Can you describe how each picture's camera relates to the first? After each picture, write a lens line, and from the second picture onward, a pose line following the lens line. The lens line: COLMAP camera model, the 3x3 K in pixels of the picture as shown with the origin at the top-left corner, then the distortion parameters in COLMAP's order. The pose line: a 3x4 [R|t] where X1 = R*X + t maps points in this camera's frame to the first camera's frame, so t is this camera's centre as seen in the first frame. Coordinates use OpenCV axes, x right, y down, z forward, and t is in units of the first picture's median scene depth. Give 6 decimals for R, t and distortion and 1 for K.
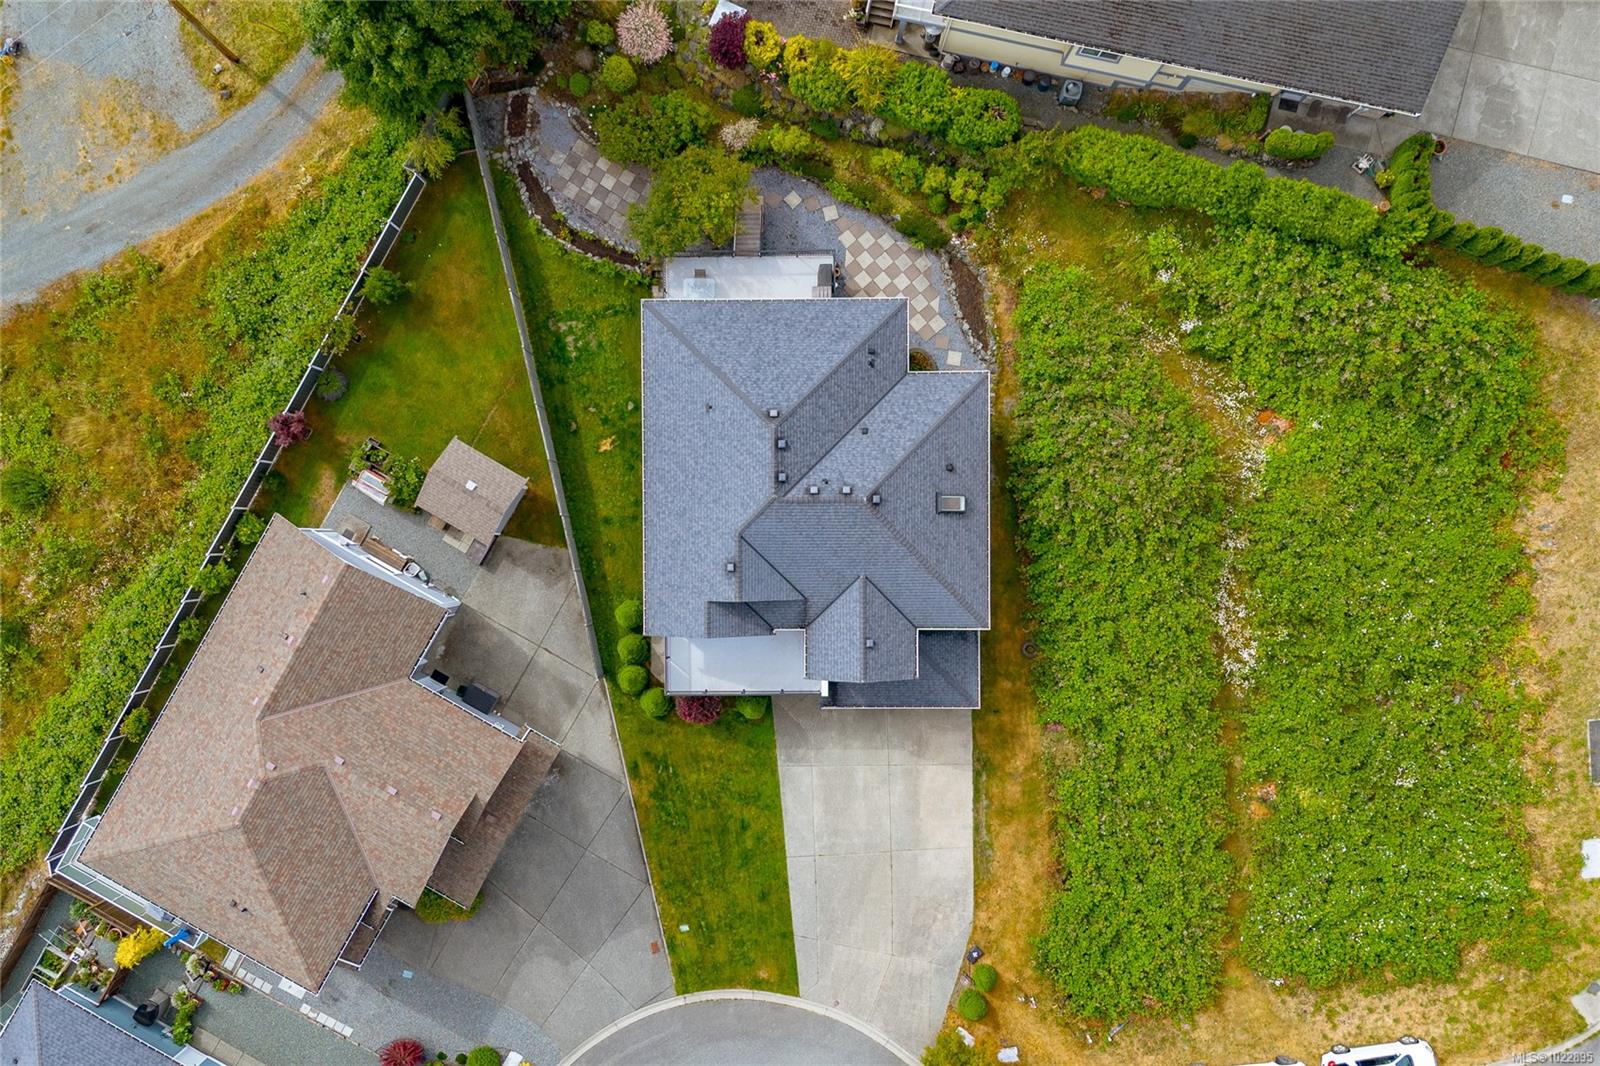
lens RADIAL K [[1338.5, 0, 743.7], [0, 1338.5, 583.3], [0, 0, 1]] dist [0.076577, -0.070502]
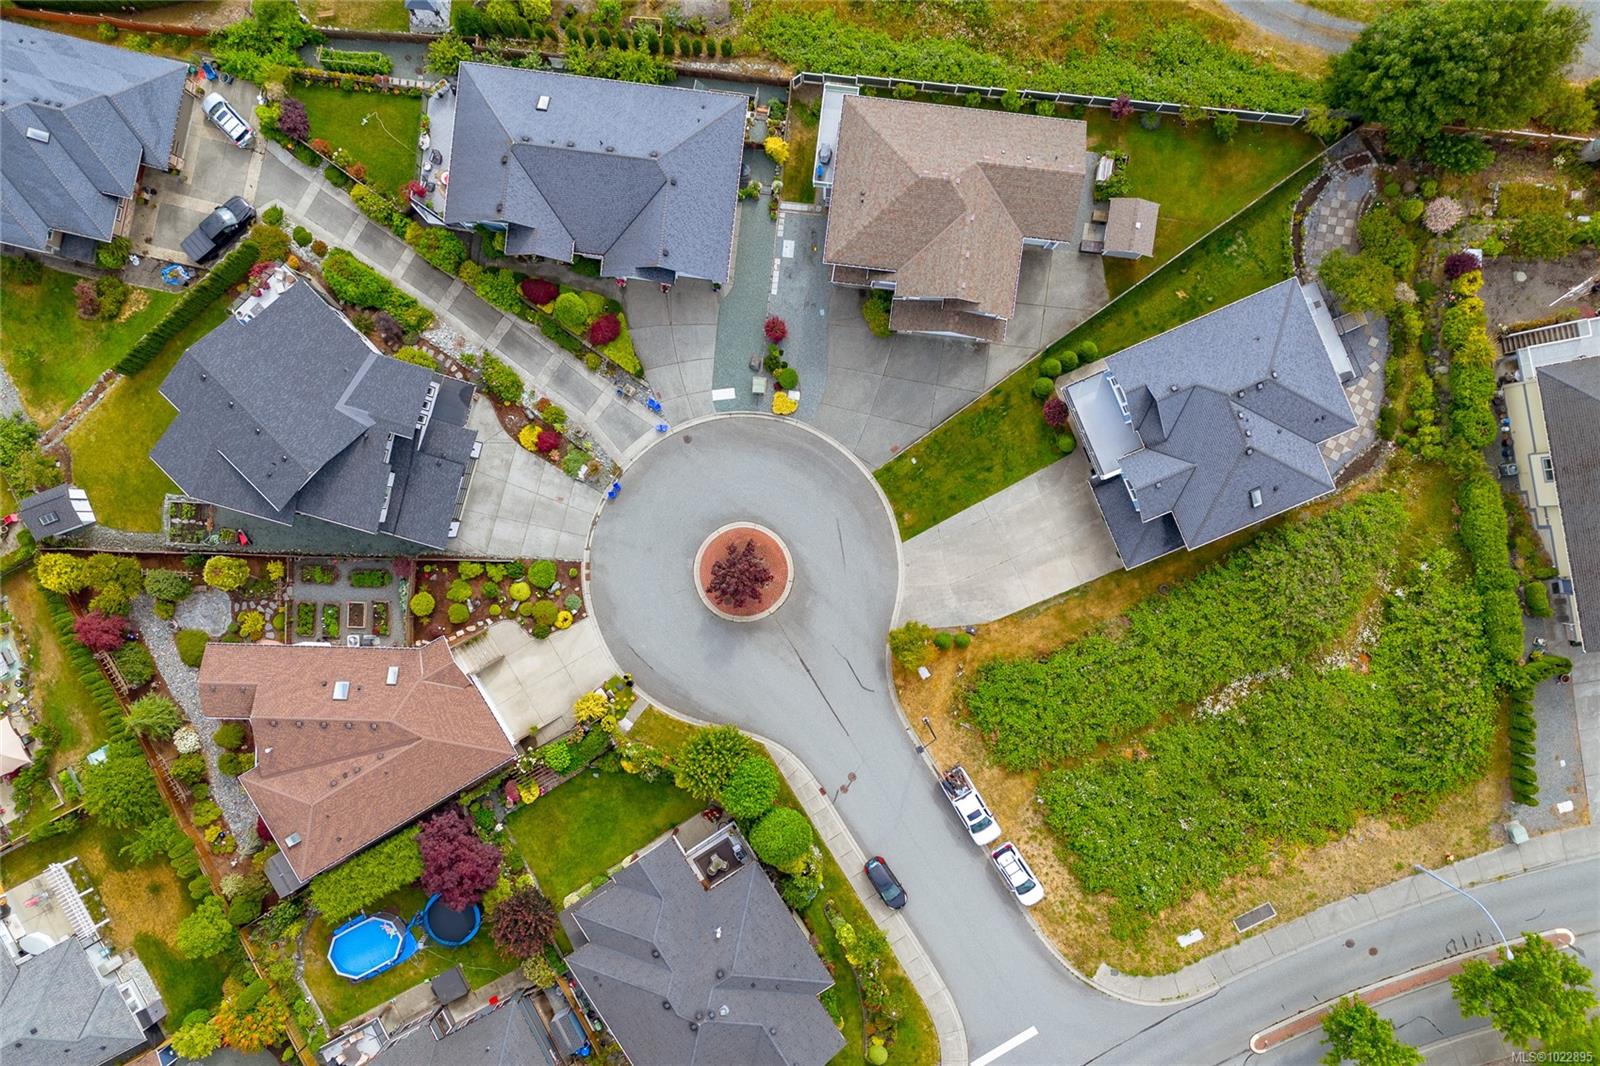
lens RADIAL K [[1177.1, 0, 800.0], [0, 1177.1, 533.0], [0, 0, 1]] dist [0.080970, -0.080592]
pose [[0.388840, 0.920811, 0.030177, -0.063535], [-0.921291, 0.388810, 0.007111, 0.431216], [-0.005185, -0.030567, 0.999519, -0.434009]]
